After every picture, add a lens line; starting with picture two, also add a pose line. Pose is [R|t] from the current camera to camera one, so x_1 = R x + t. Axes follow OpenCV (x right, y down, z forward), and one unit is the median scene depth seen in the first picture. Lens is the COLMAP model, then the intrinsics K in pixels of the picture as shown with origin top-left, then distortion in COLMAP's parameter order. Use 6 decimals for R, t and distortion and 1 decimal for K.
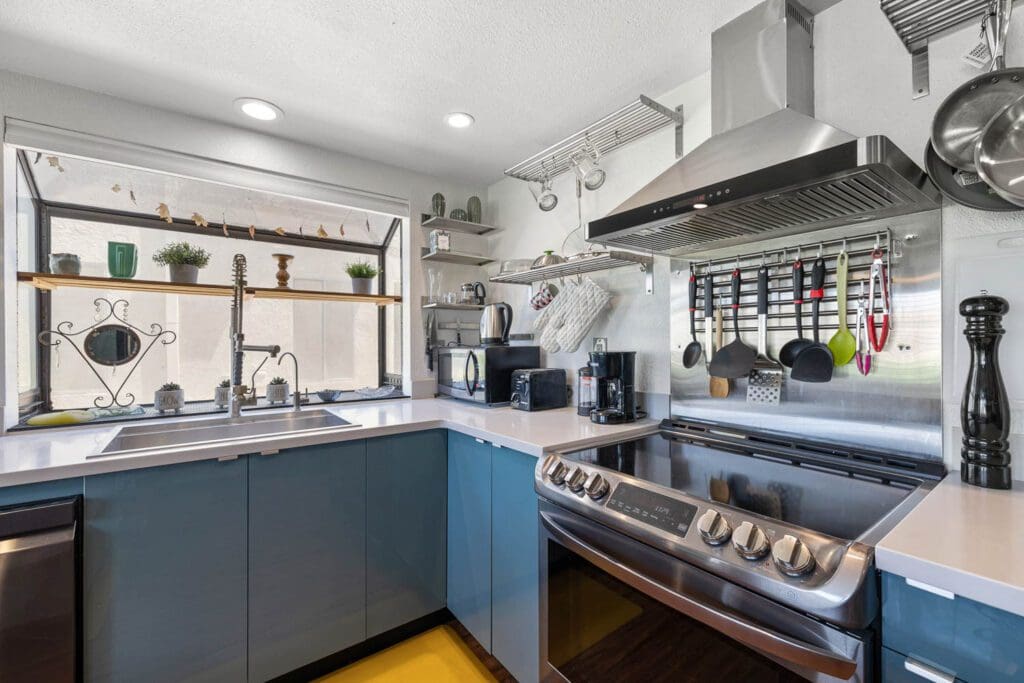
lens RADIAL K [[434.5, 0, 486.1], [0, 434.5, 341.6], [0, 0, 1]] dist [0.004874, -0.000133]
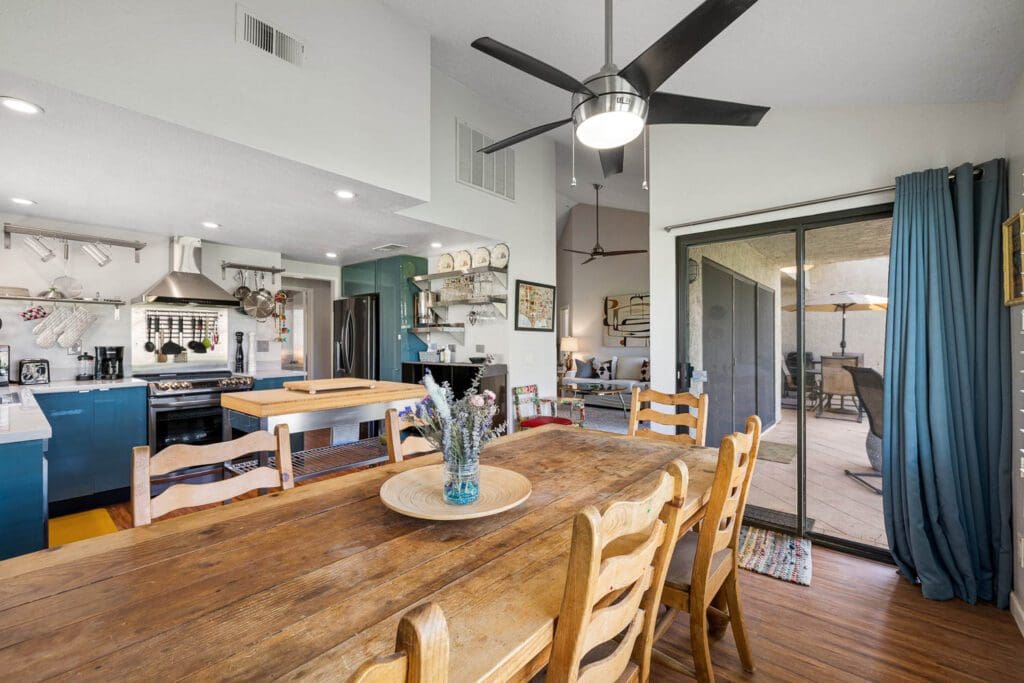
lens RADIAL K [[434.5, 0, 515.6], [0, 434.5, 342.0], [0, 0, 1]] dist [0.004874, -0.000133]
pose [[-0.250131, 0.007847, 0.968180, -2.028234], [0.006957, 0.999956, -0.006307, 0.026459], [-0.968187, 0.005158, -0.250175, -0.333709]]
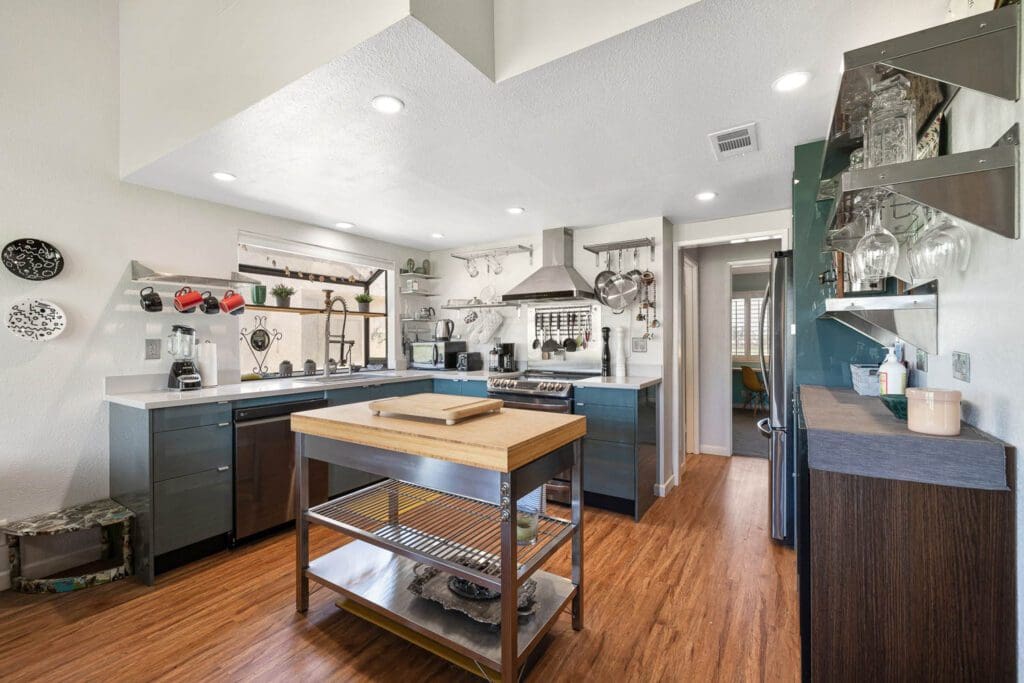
lens RADIAL K [[434.5, 0, 508.1], [0, 434.5, 339.5], [0, 0, 1]] dist [0.004874, -0.000133]
pose [[0.923508, 0.002123, 0.383573, -0.550293], [-0.000872, 0.999994, -0.003434, 0.009996], [-0.383578, 0.002837, 0.923504, -1.086674]]
